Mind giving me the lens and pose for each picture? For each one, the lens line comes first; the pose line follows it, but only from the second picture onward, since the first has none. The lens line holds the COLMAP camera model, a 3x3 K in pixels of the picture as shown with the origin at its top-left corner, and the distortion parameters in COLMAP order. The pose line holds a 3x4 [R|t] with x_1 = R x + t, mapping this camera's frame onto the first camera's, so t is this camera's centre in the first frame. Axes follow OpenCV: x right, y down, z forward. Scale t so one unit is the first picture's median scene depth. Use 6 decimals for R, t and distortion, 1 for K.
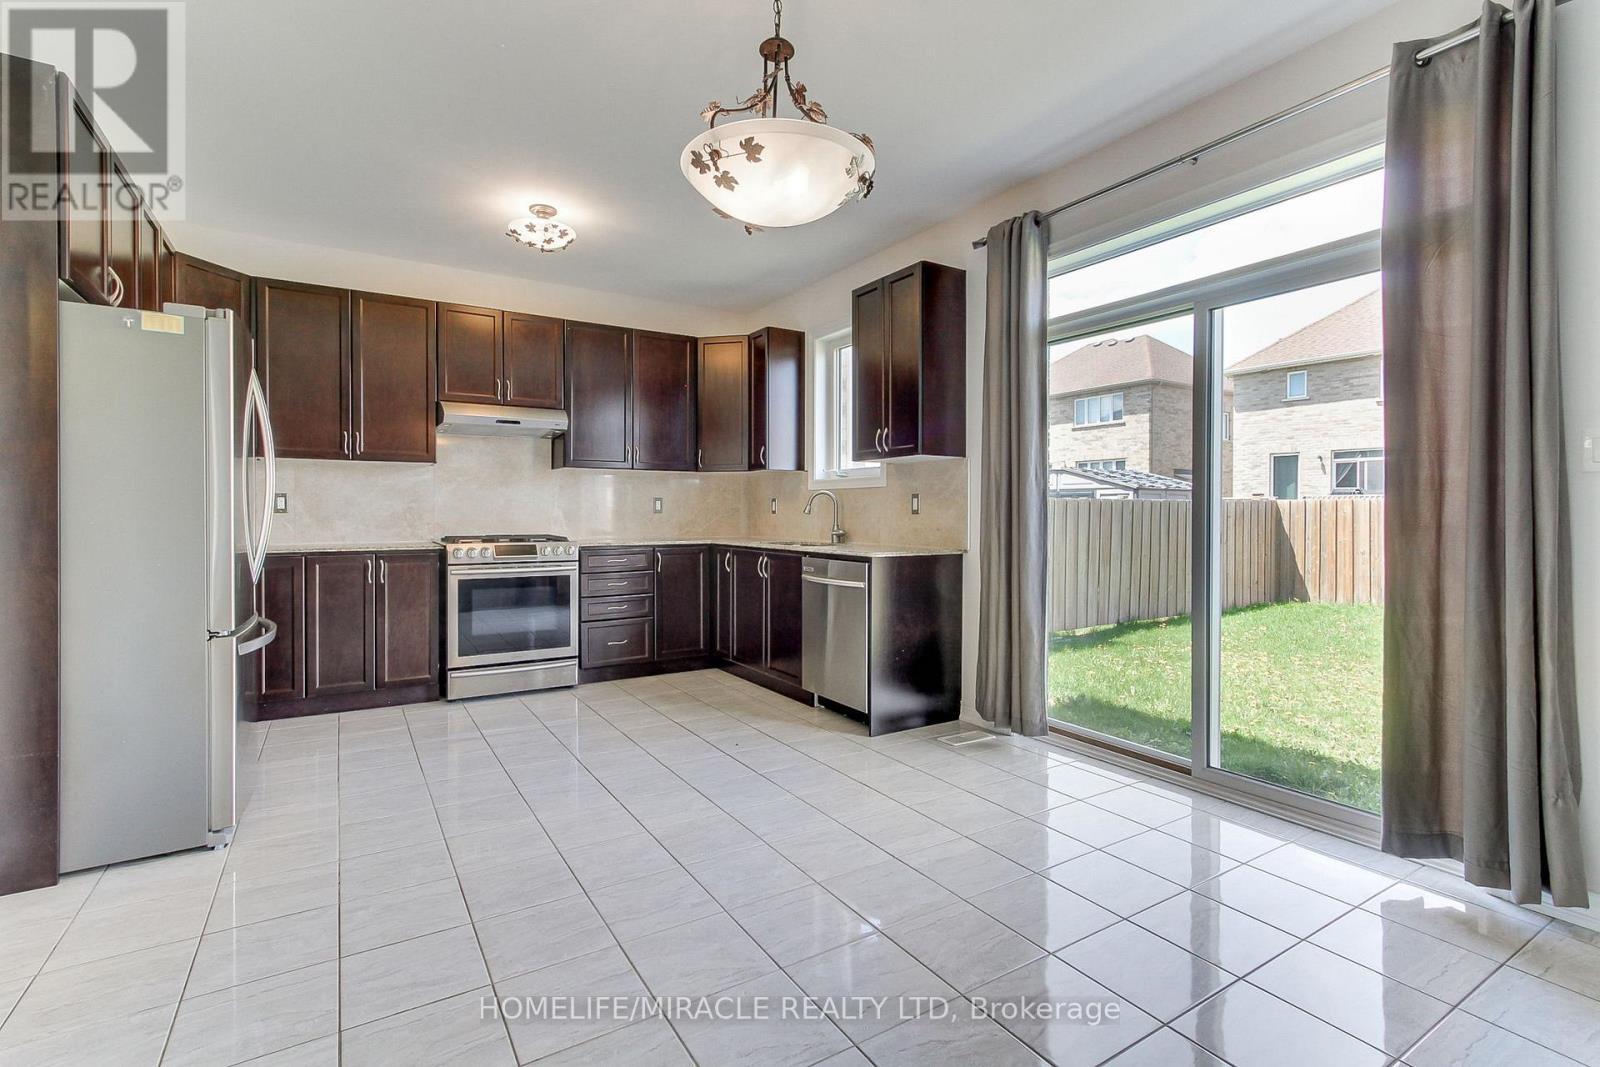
lens RADIAL K [[742.9, 0, 796.1], [0, 742.9, 523.7], [0, 0, 1]] dist [0.000069, 0.000511]
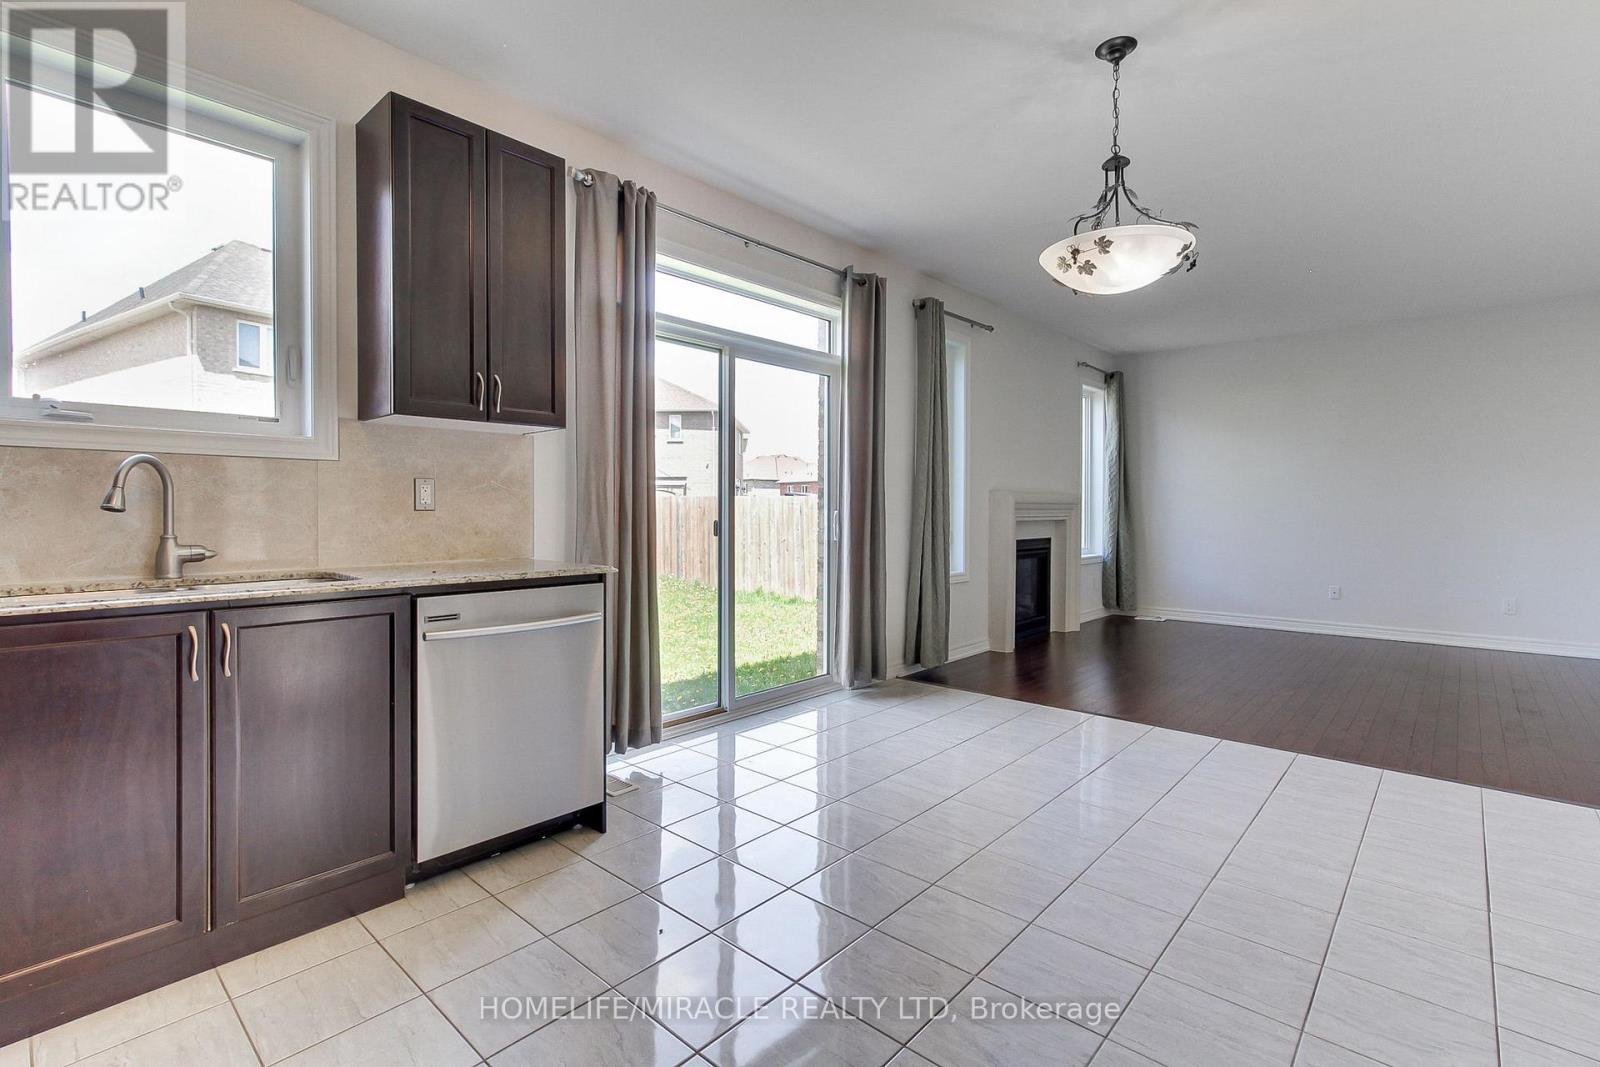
lens RADIAL K [[742.9, 0, 799.5], [0, 742.9, 517.8], [0, 0, 1]] dist [0.000069, 0.000511]
pose [[-0.271290, -0.010537, 0.962440, -0.524821], [0.014828, 0.999776, 0.015125, -0.011653], [-0.962383, 0.018374, -0.271073, 0.862100]]
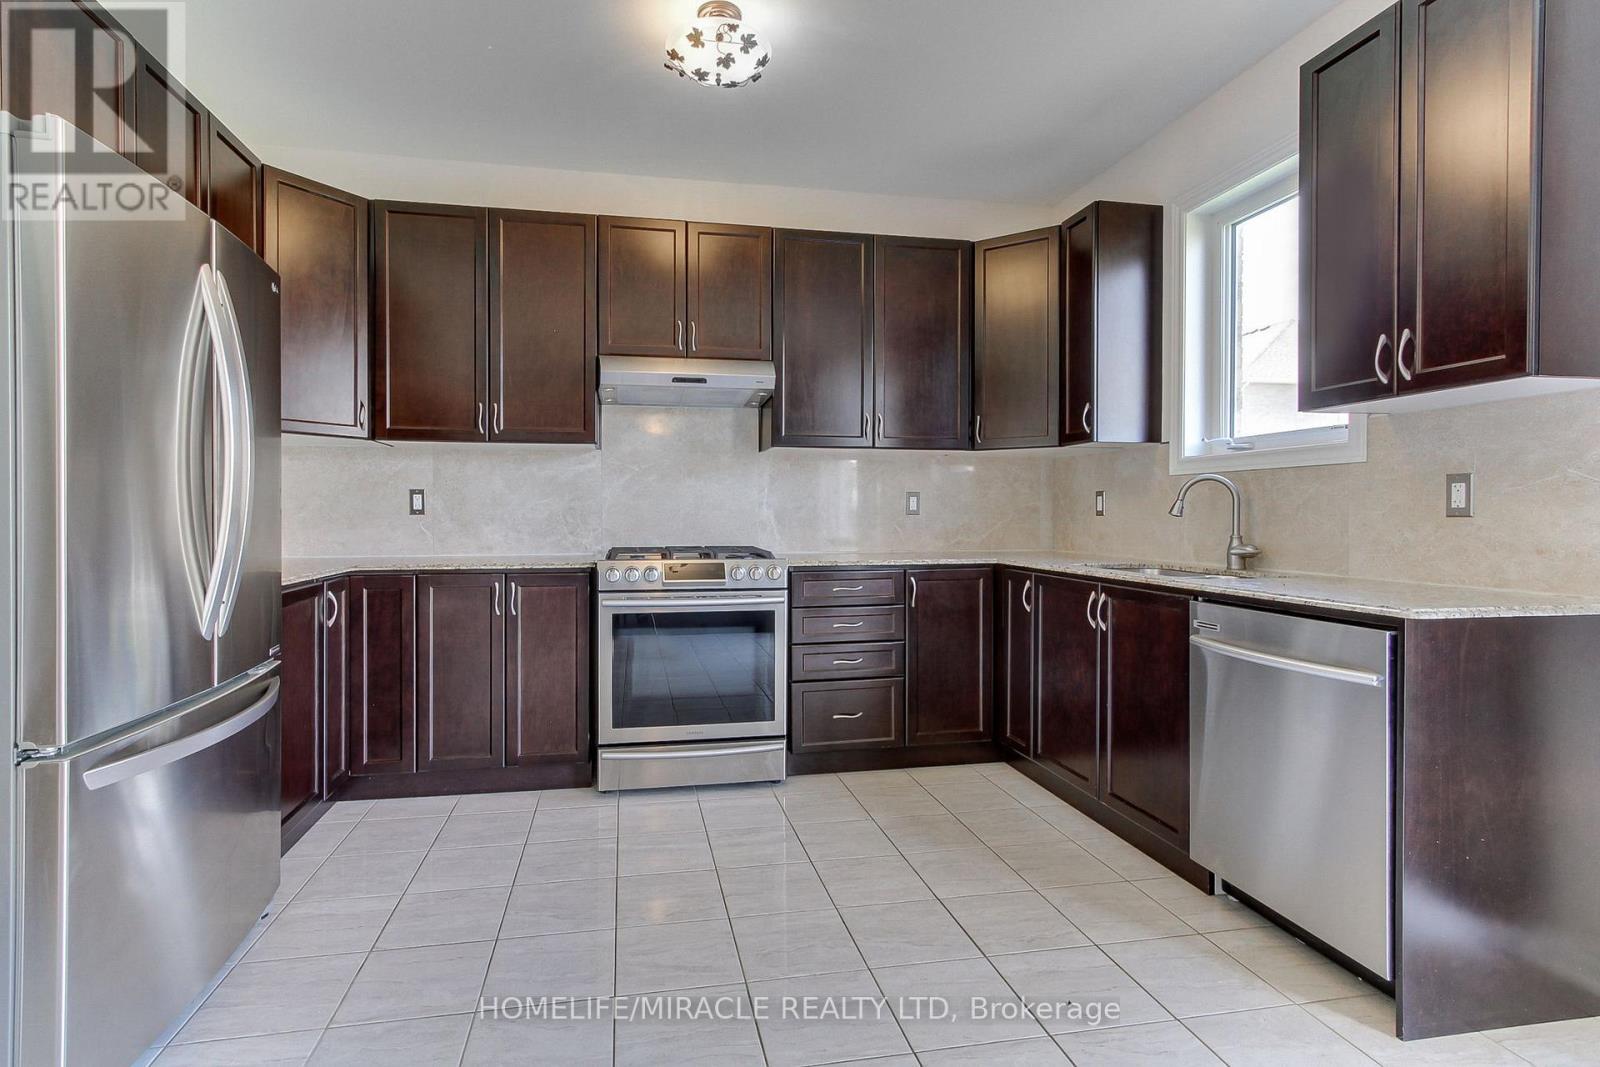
lens RADIAL K [[742.9, 0, 771.7], [0, 742.9, 516.9], [0, 0, 1]] dist [0.000069, 0.000511]
pose [[0.927443, 0.000932, -0.373964, -0.065110], [-0.004869, 0.999942, -0.009584, -0.006339], [0.373934, 0.010709, 0.927394, 0.402538]]
